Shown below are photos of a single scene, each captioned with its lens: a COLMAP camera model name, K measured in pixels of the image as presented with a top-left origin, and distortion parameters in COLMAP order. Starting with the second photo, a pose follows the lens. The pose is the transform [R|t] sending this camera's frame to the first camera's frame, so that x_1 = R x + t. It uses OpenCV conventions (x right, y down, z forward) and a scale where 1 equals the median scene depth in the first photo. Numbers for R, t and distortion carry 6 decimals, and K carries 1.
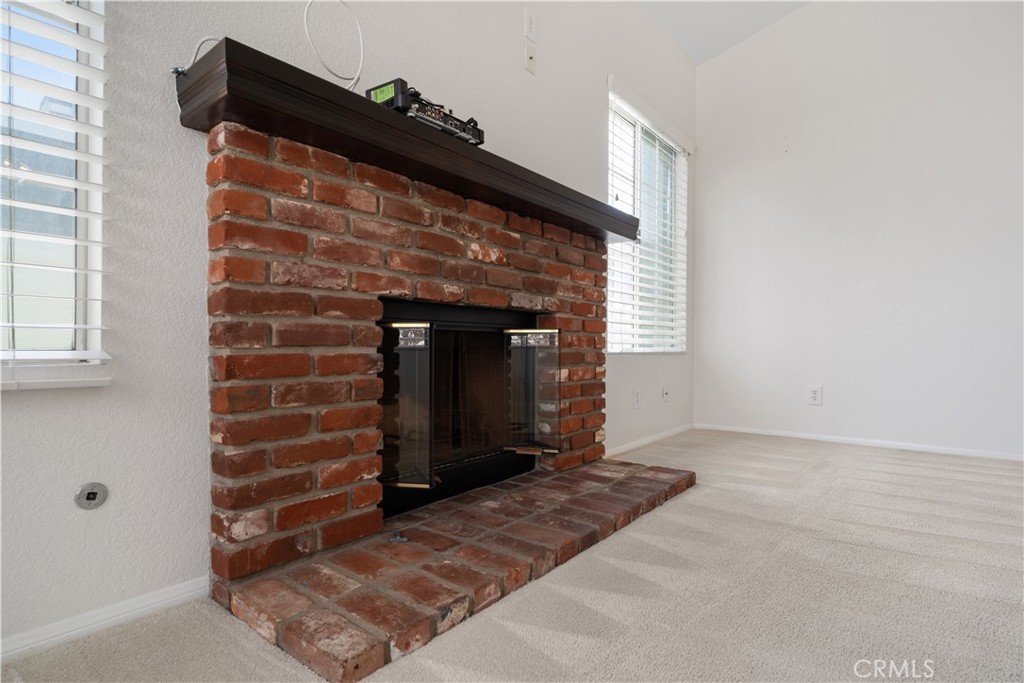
lens RADIAL K [[520.6, 0, 509.4], [0, 520.6, 341.8], [0, 0, 1]] dist [-0.000714, 0.000612]
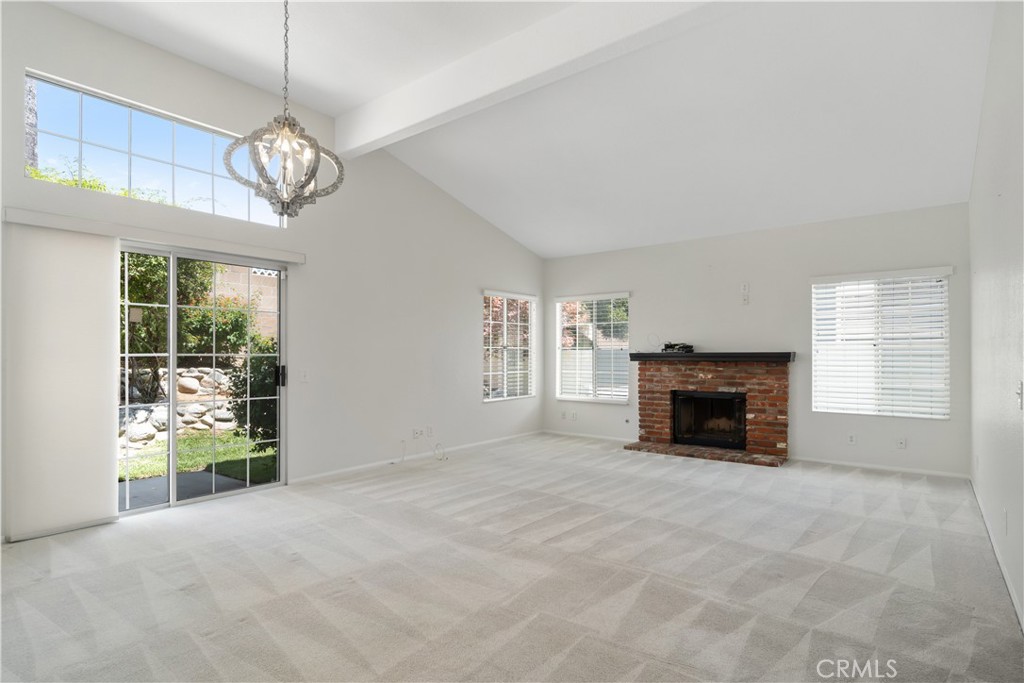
lens RADIAL K [[520.6, 0, 509.4], [0, 520.6, 341.8], [0, 0, 1]] dist [-0.000714, 0.000612]
pose [[0.014288, -0.026682, -0.999542, 4.460981], [0.012591, 0.999569, -0.026503, -0.426004], [0.999819, -0.012207, 0.014618, -0.451048]]
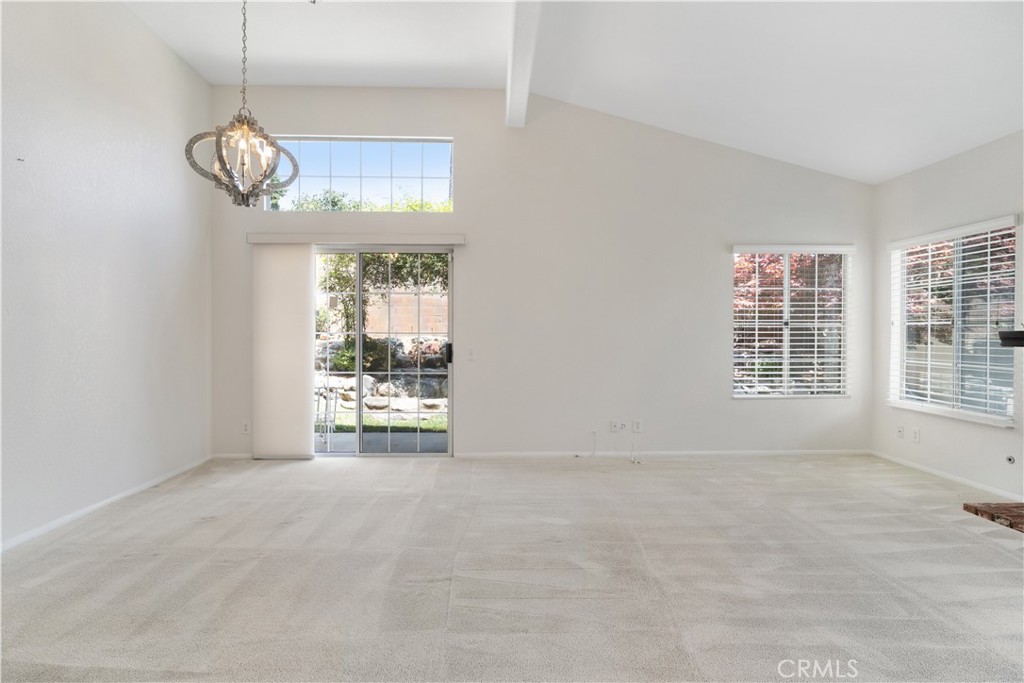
lens RADIAL K [[521.7, 0, 515.3], [0, 521.7, 331.1], [0, 0, 1]] dist [-0.002405, -0.000166]
pose [[-0.750122, -0.004701, -0.661283, 3.078588], [0.005069, 0.999904, -0.012858, -0.416435], [0.661280, -0.012998, -0.750026, 1.095225]]
